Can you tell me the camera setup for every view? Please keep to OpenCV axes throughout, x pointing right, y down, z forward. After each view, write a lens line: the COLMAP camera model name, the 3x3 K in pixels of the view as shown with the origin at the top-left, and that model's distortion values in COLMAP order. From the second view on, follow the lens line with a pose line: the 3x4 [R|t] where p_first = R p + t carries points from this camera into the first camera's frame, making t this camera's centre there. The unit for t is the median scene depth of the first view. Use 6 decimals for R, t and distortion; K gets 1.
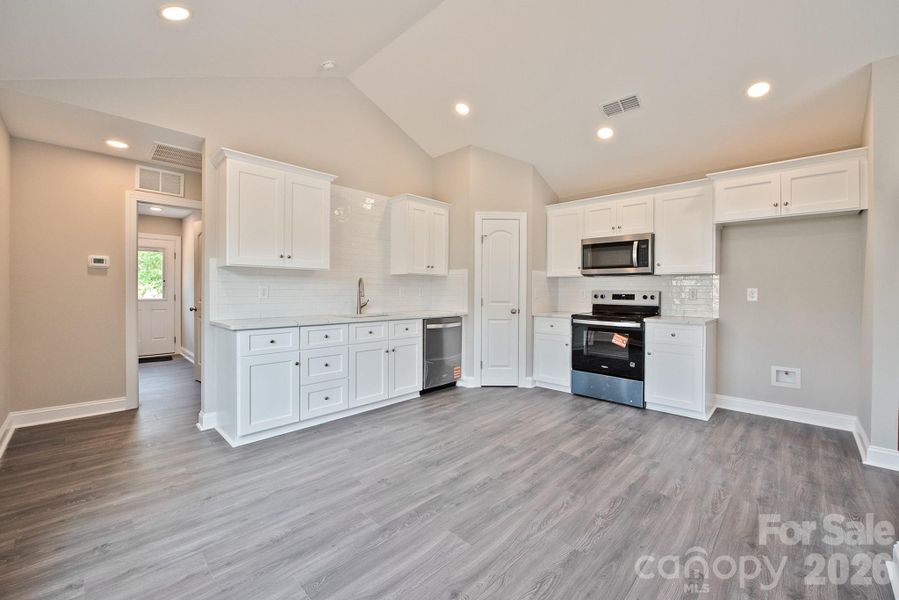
lens RADIAL K [[361.7, 0, 452.2], [0, 361.7, 291.5], [0, 0, 1]] dist [-0.017476, -0.000795]
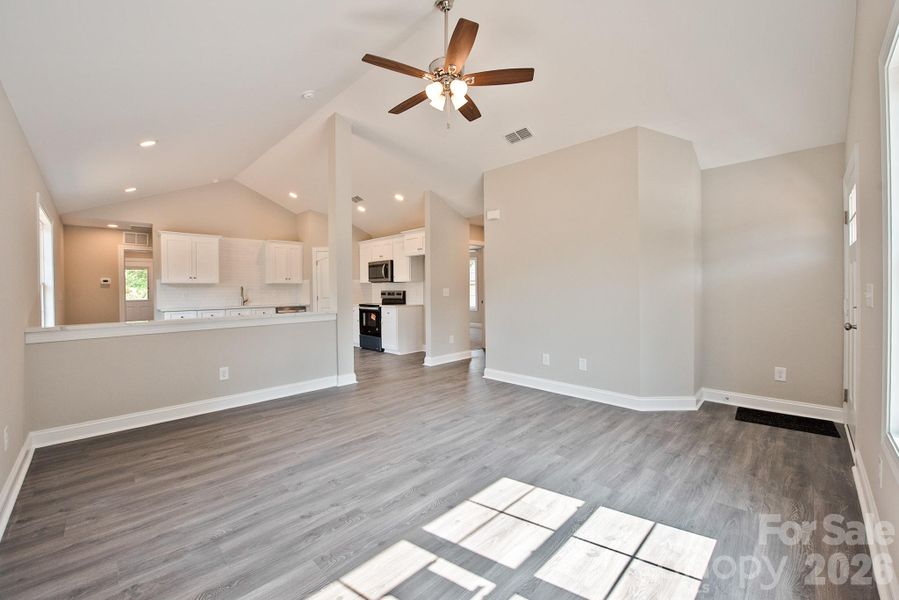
lens RADIAL K [[364.0, 0, 453.0], [0, 364.0, 289.4], [0, 0, 1]] dist [-0.010689, -0.000249]
pose [[0.999675, -0.016656, -0.019321, 0.833092], [0.016637, 0.999861, -0.001156, -0.000511], [0.019338, 0.000835, 0.999813, -0.826215]]
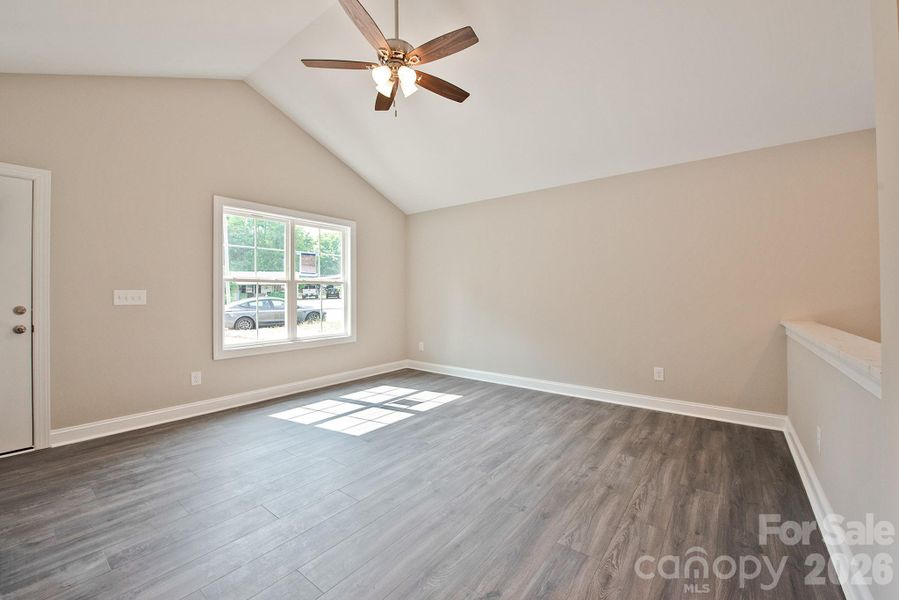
lens RADIAL K [[361.7, 0, 452.2], [0, 361.7, 291.5], [0, 0, 1]] dist [-0.017476, -0.000795]
pose [[-0.994432, -0.003557, -0.105321, 0.782073], [-0.002977, 0.999980, -0.005667, 0.004433], [0.105339, -0.005322, -0.994422, 0.491223]]
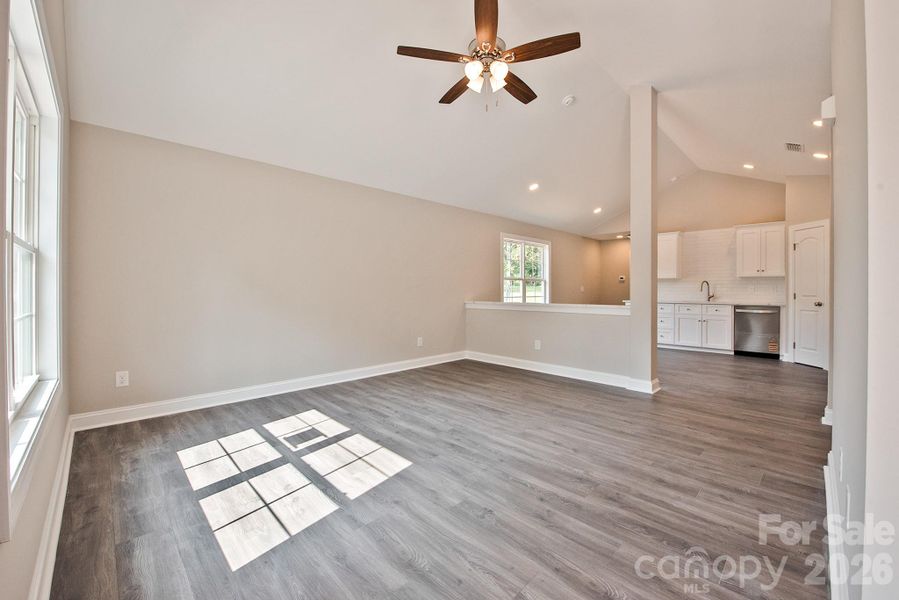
lens RADIAL K [[364.0, 0, 453.0], [0, 364.0, 289.4], [0, 0, 1]] dist [-0.010689, -0.000249]
pose [[-0.027248, -0.006500, -0.999608, 1.469850], [-0.006478, 0.999959, -0.006326, 0.022514], [0.999608, 0.006303, -0.027289, -0.183013]]
